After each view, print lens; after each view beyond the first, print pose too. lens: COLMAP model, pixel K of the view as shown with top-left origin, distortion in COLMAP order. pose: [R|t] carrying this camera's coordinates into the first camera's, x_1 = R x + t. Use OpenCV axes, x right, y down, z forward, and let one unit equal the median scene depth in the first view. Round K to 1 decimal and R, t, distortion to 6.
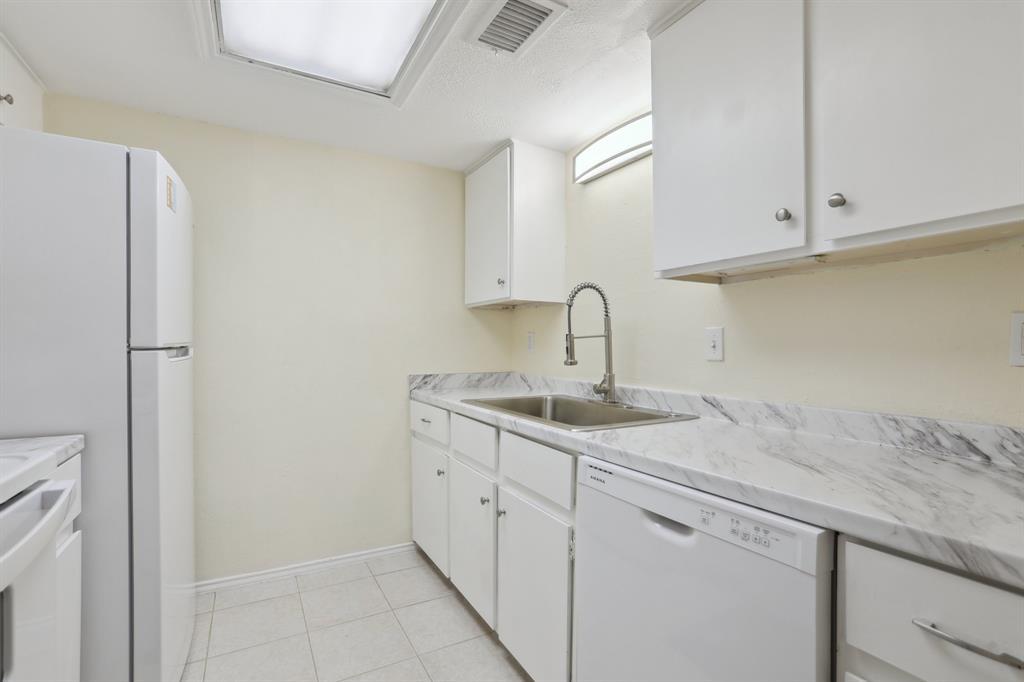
lens RADIAL K [[480.6, 0, 507.9], [0, 480.6, 346.7], [0, 0, 1]] dist [-0.069158, 0.039476]
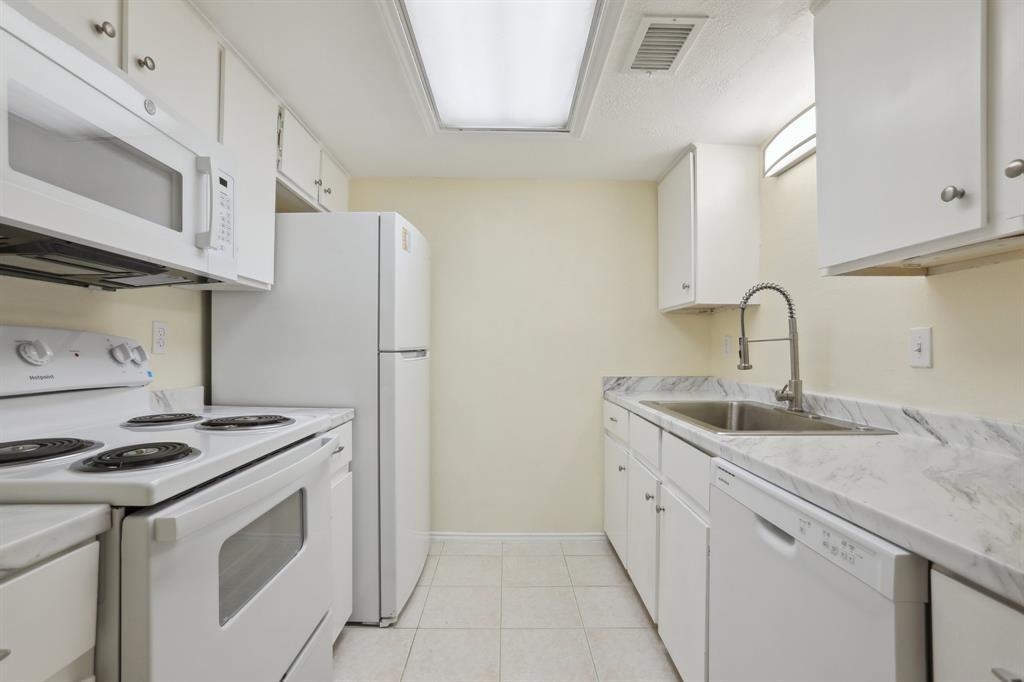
lens RADIAL K [[470.3, 0, 498.1], [0, 470.3, 341.6], [0, 0, 1]] dist [-0.063008, 0.027855]
pose [[0.872341, -0.007694, -0.488838, 0.167849], [-0.002139, 0.999807, -0.019554, 0.001511], [0.488894, 0.018103, 0.872155, -0.062998]]
